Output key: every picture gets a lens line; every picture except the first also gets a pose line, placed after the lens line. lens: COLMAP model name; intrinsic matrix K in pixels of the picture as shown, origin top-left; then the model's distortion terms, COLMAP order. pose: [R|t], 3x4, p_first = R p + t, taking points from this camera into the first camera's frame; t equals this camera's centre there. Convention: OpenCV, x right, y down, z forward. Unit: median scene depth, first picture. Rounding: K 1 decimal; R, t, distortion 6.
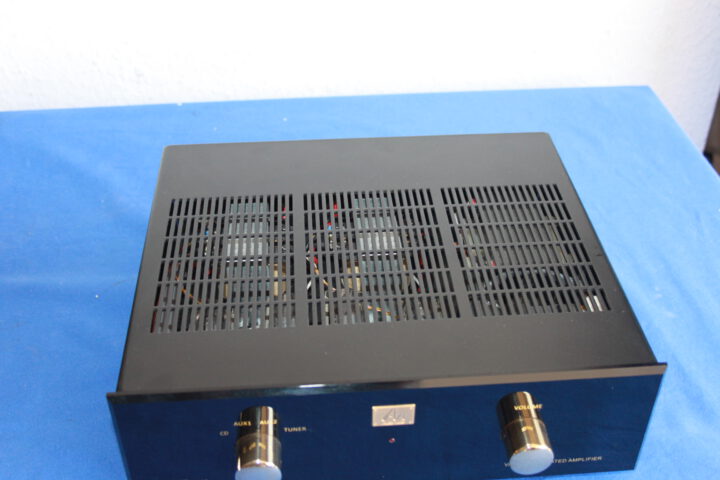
lens RADIAL K [[904.9, 0, 360.0], [0, 904.9, 240.0], [0, 0, 1]] dist [-0.050514, 0.055700]
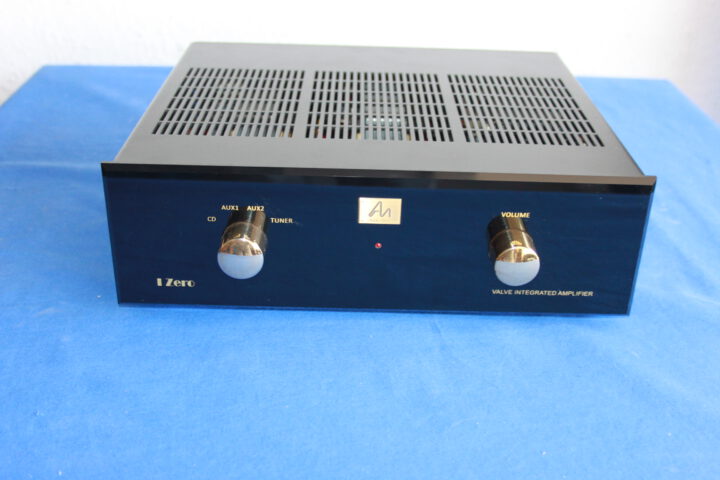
lens RADIAL K [[904.9, 0, 360.0], [0, 904.9, 240.0], [0, 0, 1]] dist [-0.050514, 0.055700]
pose [[0.996702, 0.058243, -0.056512, 0.063448], [-0.067563, 0.981296, -0.180262, 0.350194], [0.044956, 0.183485, 0.981994, 0.013374]]
